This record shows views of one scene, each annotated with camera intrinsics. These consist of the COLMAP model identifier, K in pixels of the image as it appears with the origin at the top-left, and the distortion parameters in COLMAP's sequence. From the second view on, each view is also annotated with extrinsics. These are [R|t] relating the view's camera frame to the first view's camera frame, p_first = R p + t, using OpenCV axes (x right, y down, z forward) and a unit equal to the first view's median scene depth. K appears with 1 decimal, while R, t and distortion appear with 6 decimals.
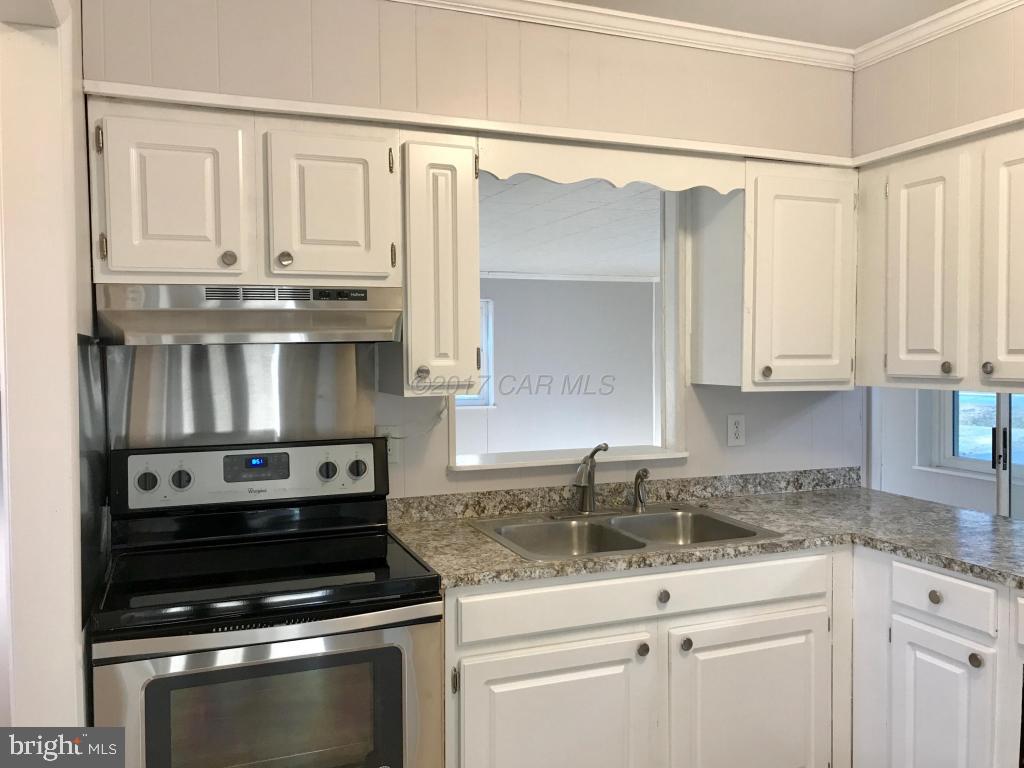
lens RADIAL K [[815.8, 0, 512.0], [0, 815.8, 384.0], [0, 0, 1]] dist [0.090955, -0.138066]
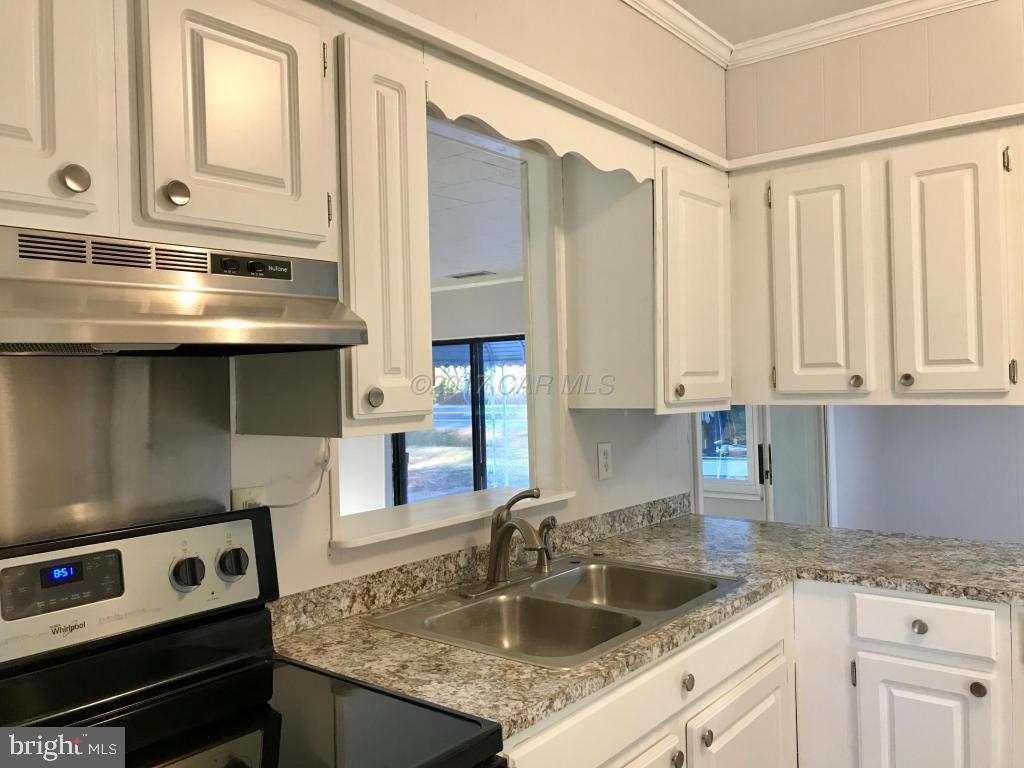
lens RADIAL K [[835.9, 0, 509.1], [0, 835.9, 378.5], [0, 0, 1]] dist [0.031225, -0.014052]
pose [[0.866201, -0.012778, 0.499533, -0.313831], [0.037499, 0.998516, -0.039483, 0.000604], [-0.498287, 0.052932, 0.865395, 0.355785]]
